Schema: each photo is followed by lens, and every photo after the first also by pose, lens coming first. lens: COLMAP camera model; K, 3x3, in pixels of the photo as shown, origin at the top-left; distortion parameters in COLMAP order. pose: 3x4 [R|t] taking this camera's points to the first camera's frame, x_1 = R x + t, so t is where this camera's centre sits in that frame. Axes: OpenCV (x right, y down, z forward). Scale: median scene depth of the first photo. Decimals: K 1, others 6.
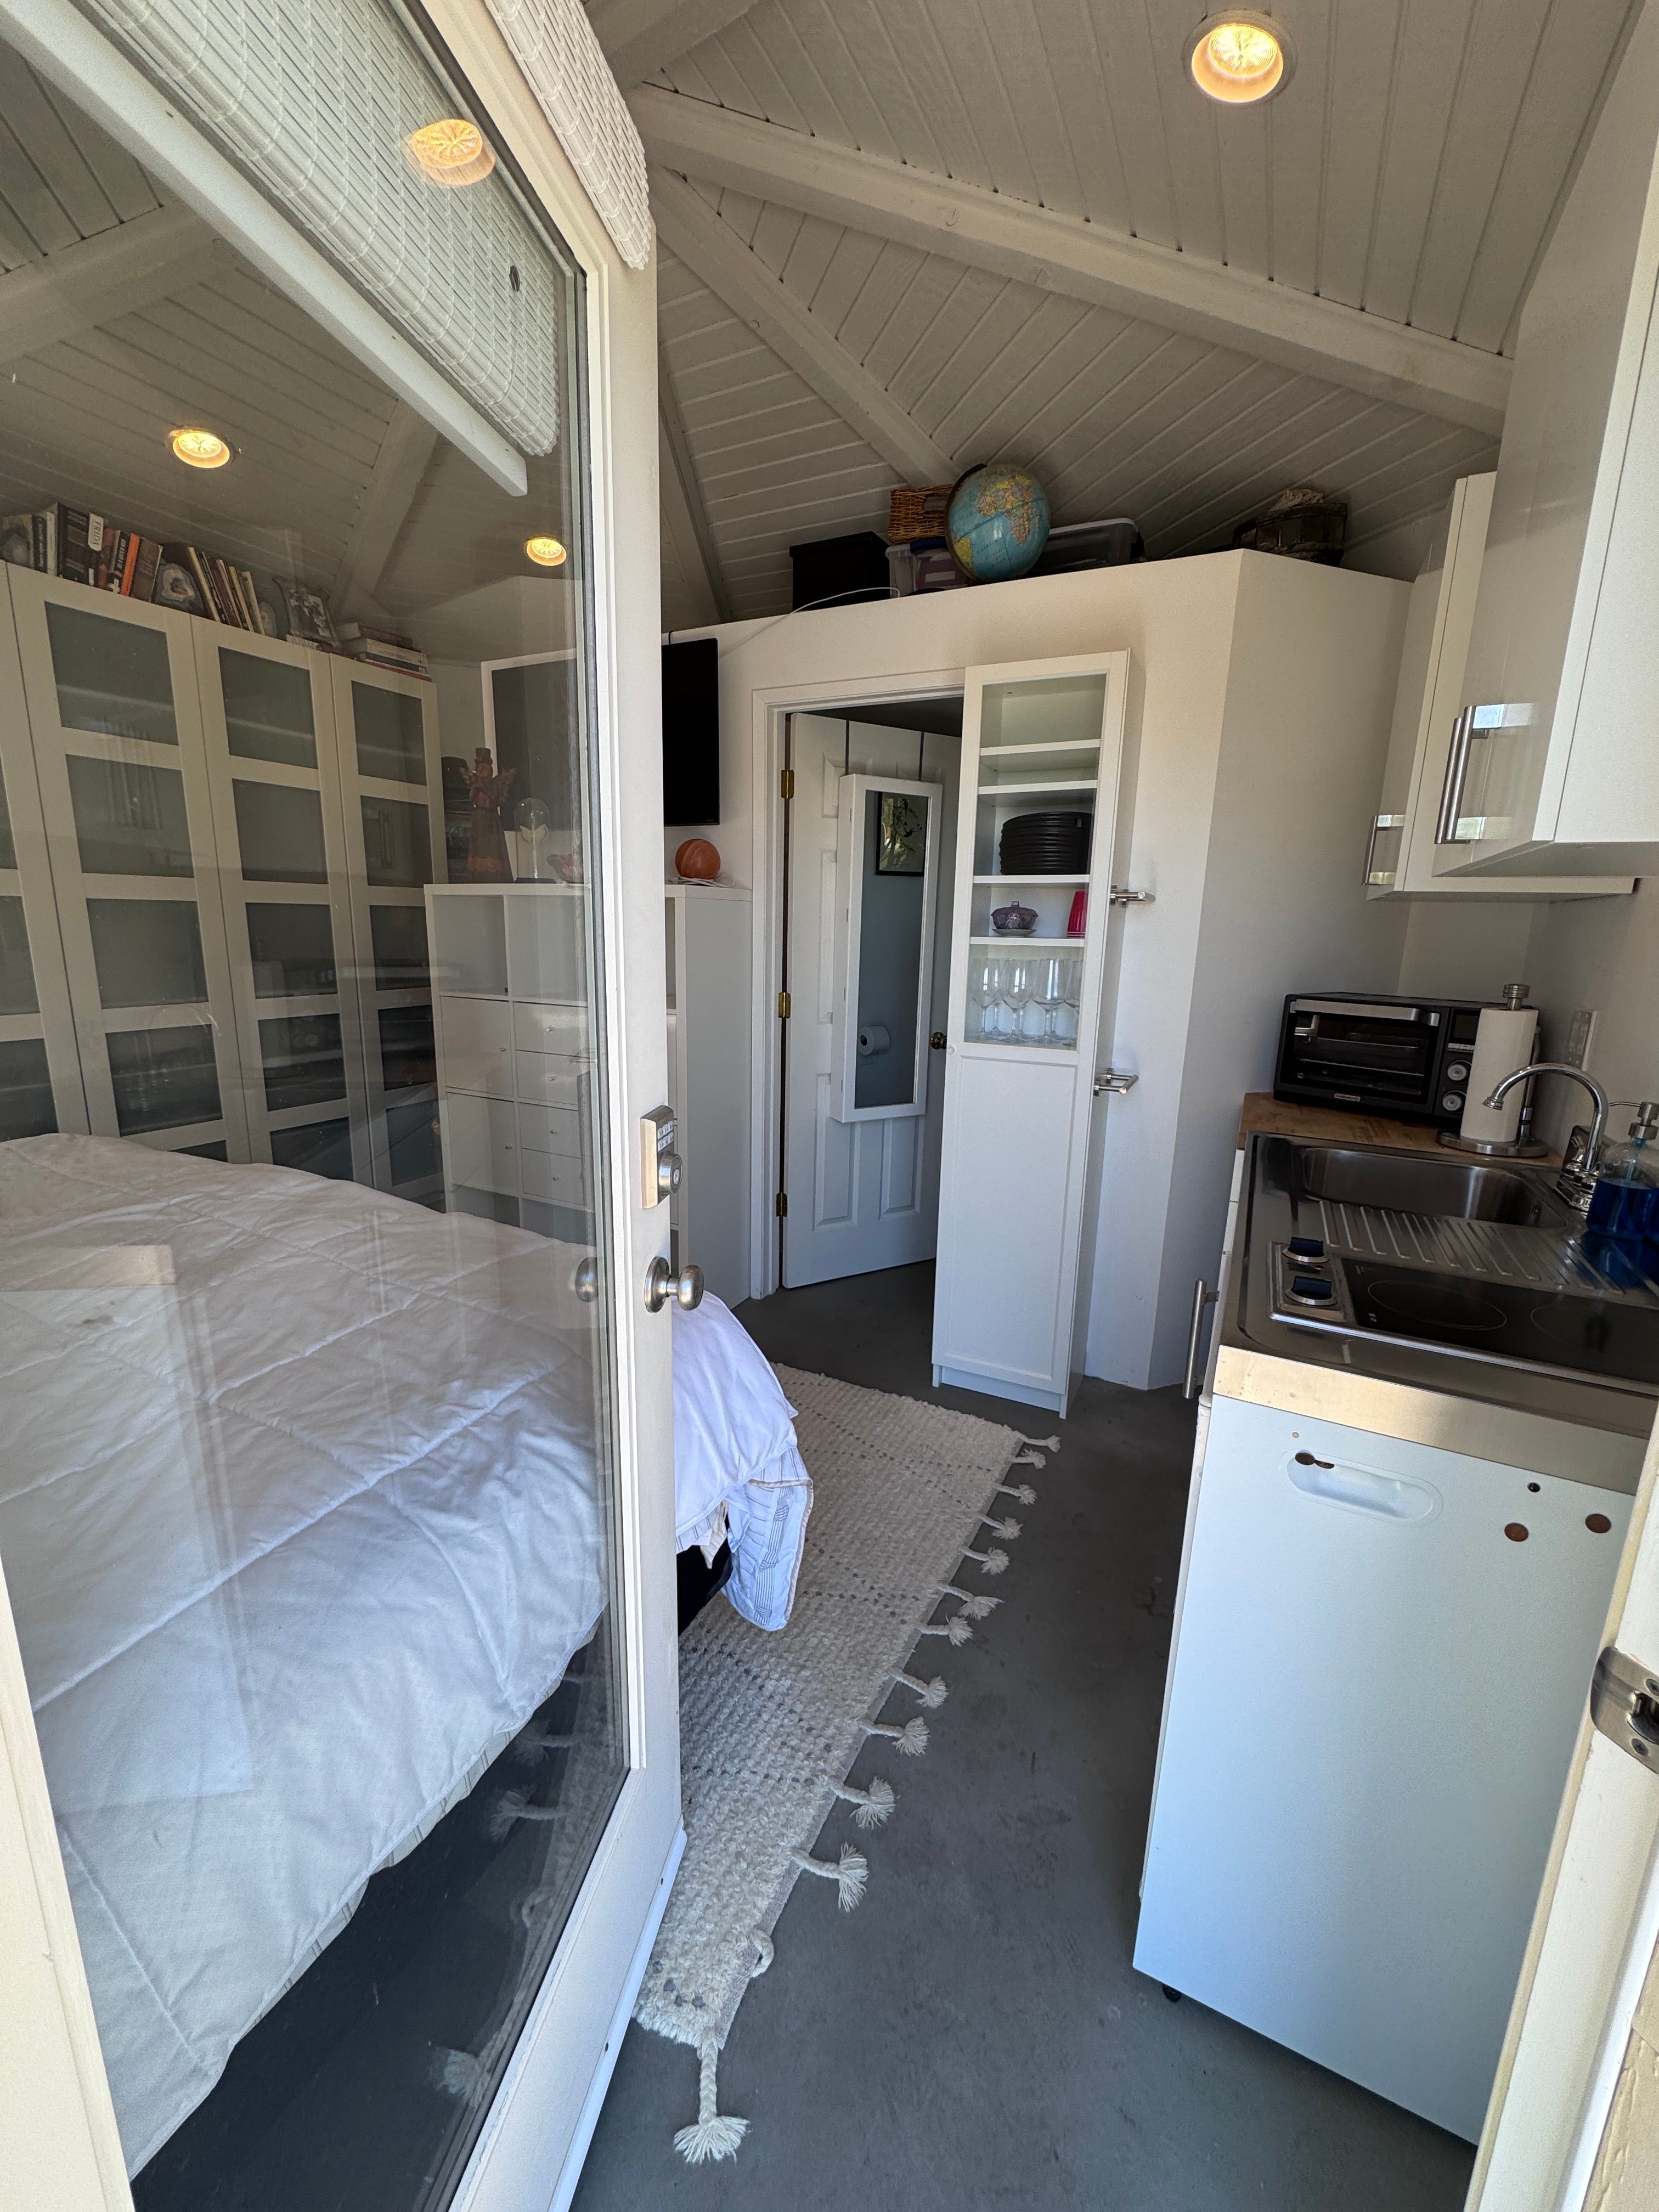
lens RADIAL K [[886.0, 0, 829.5], [0, 886.0, 1106.0], [0, 0, 1]] dist [-0.001534, -0.000144]
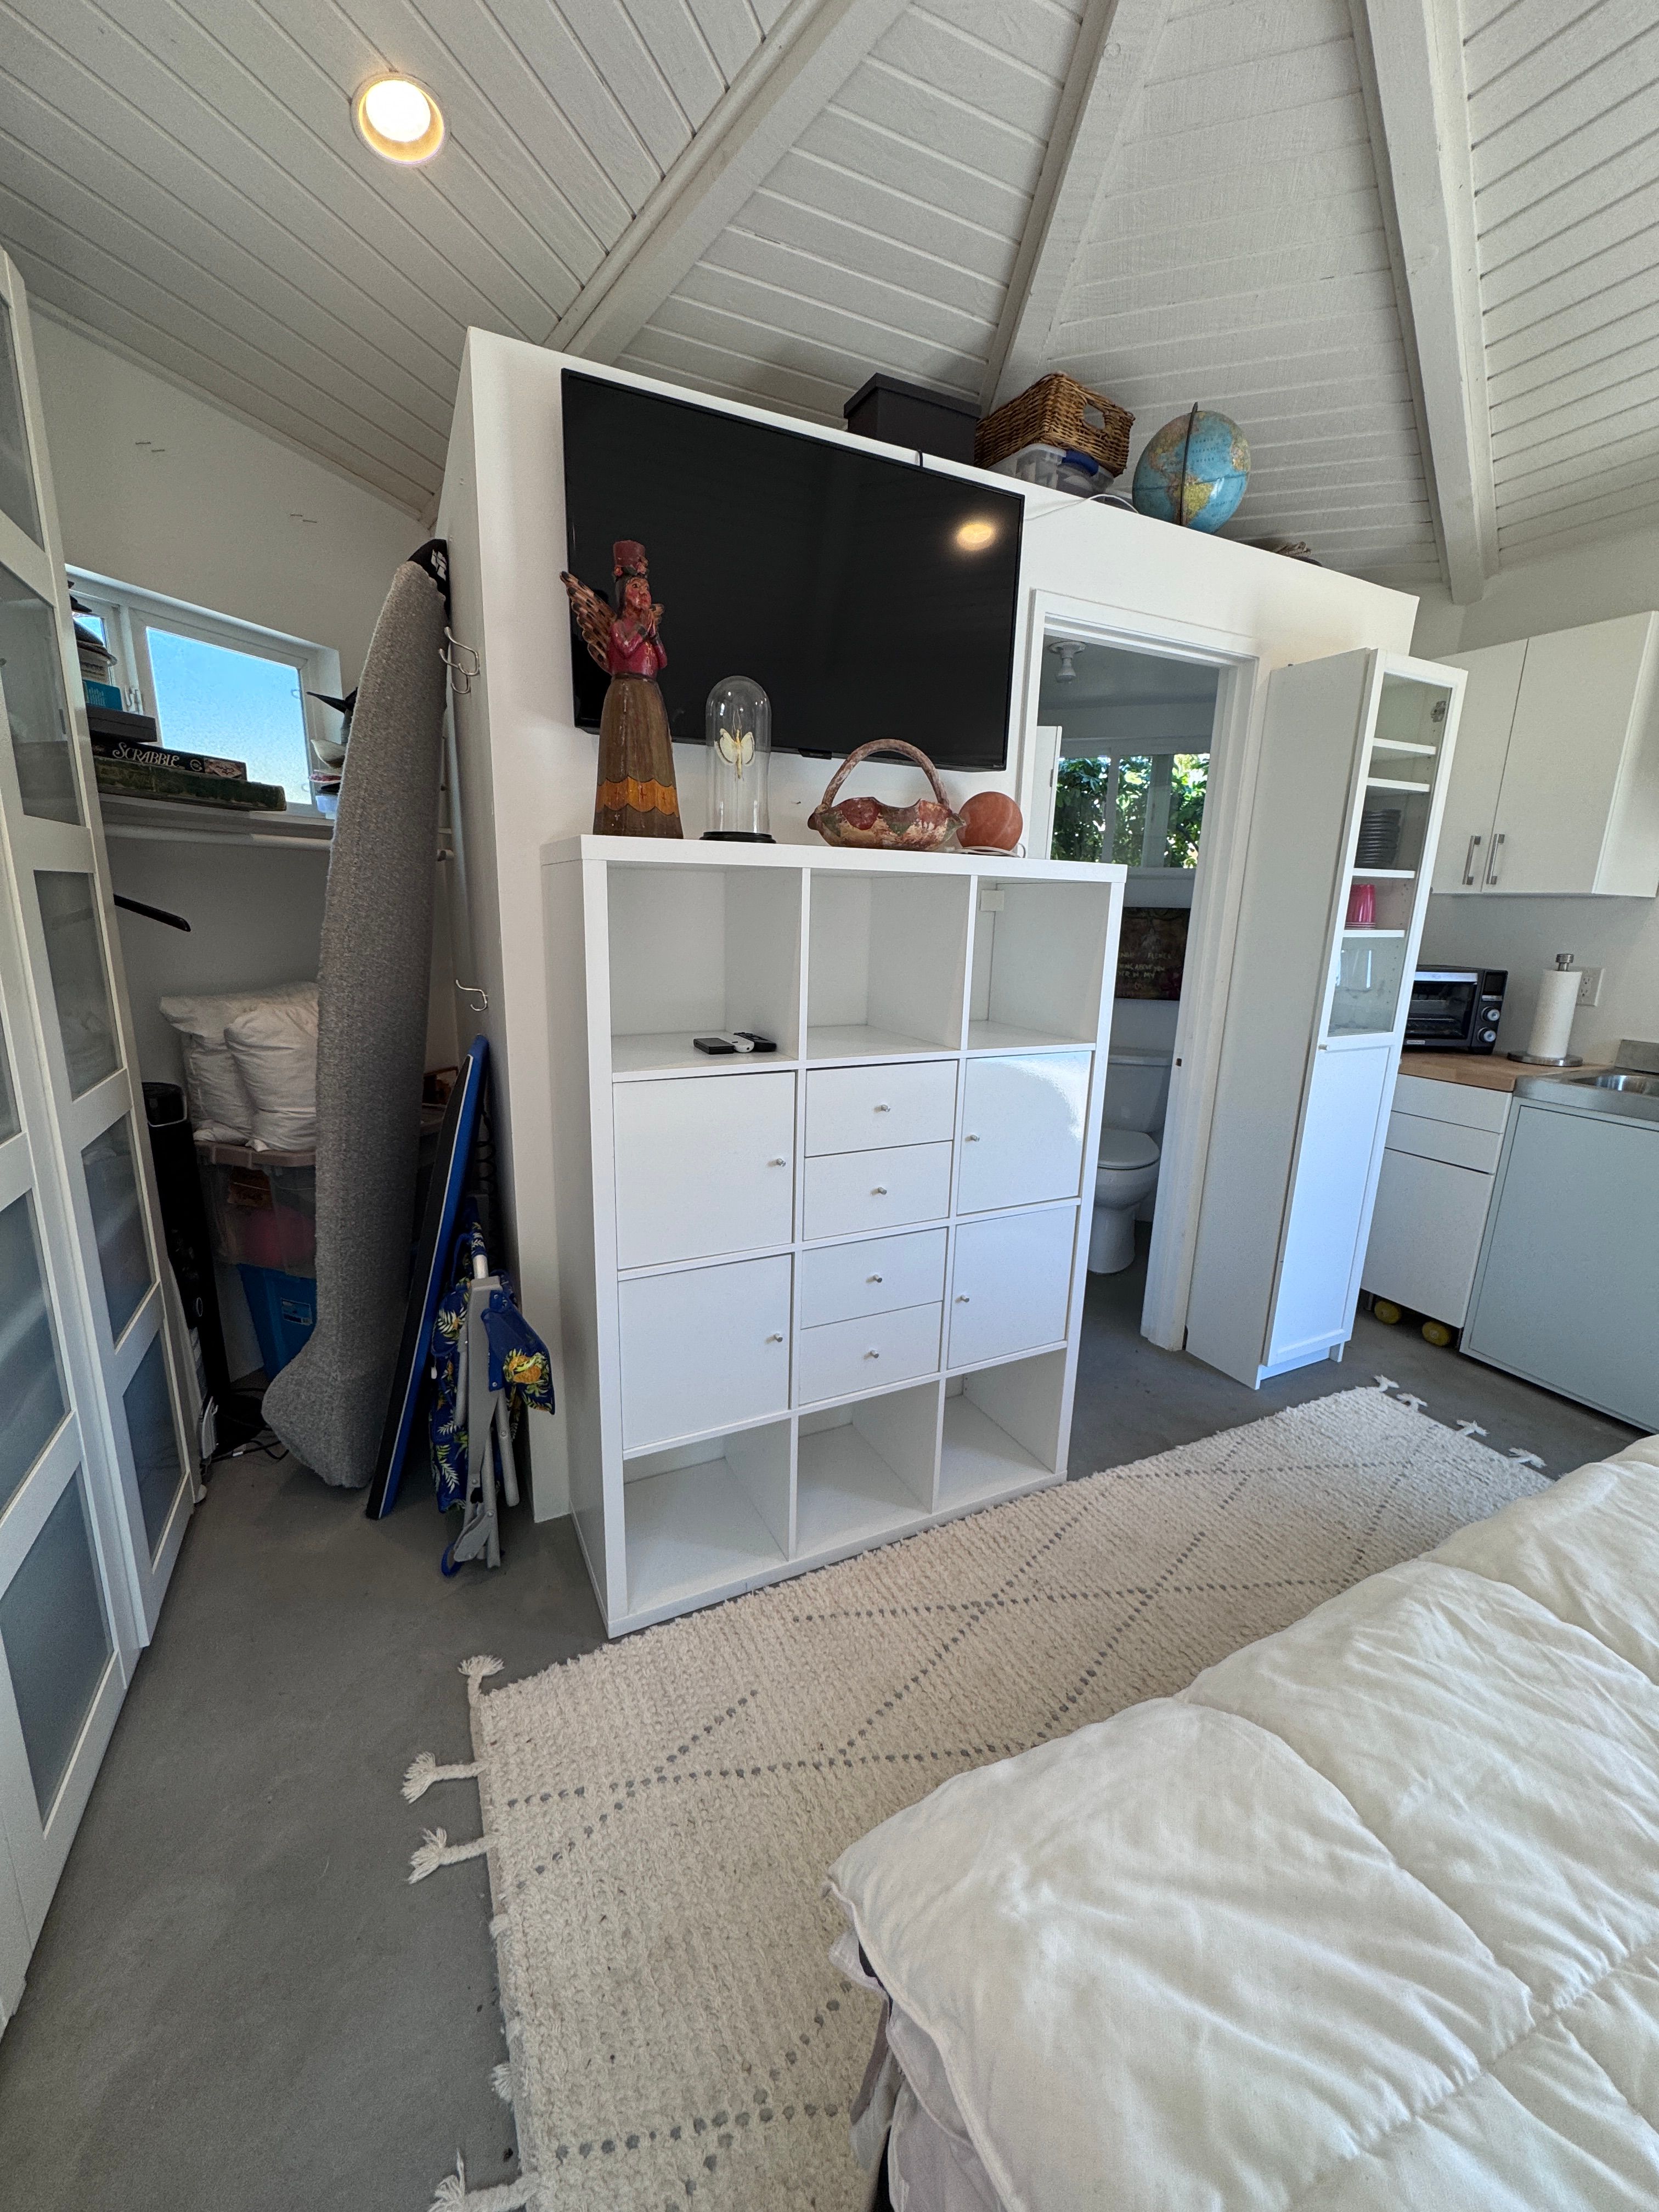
lens RADIAL K [[886.0, 0, 829.5], [0, 886.0, 1106.0], [0, 0, 1]] dist [-0.001534, -0.000144]
pose [[0.602571, -0.184863, 0.776359, -0.758036], [0.152844, 0.981526, 0.115086, -0.153845], [-0.783292, 0.049314, 0.619694, 0.654318]]
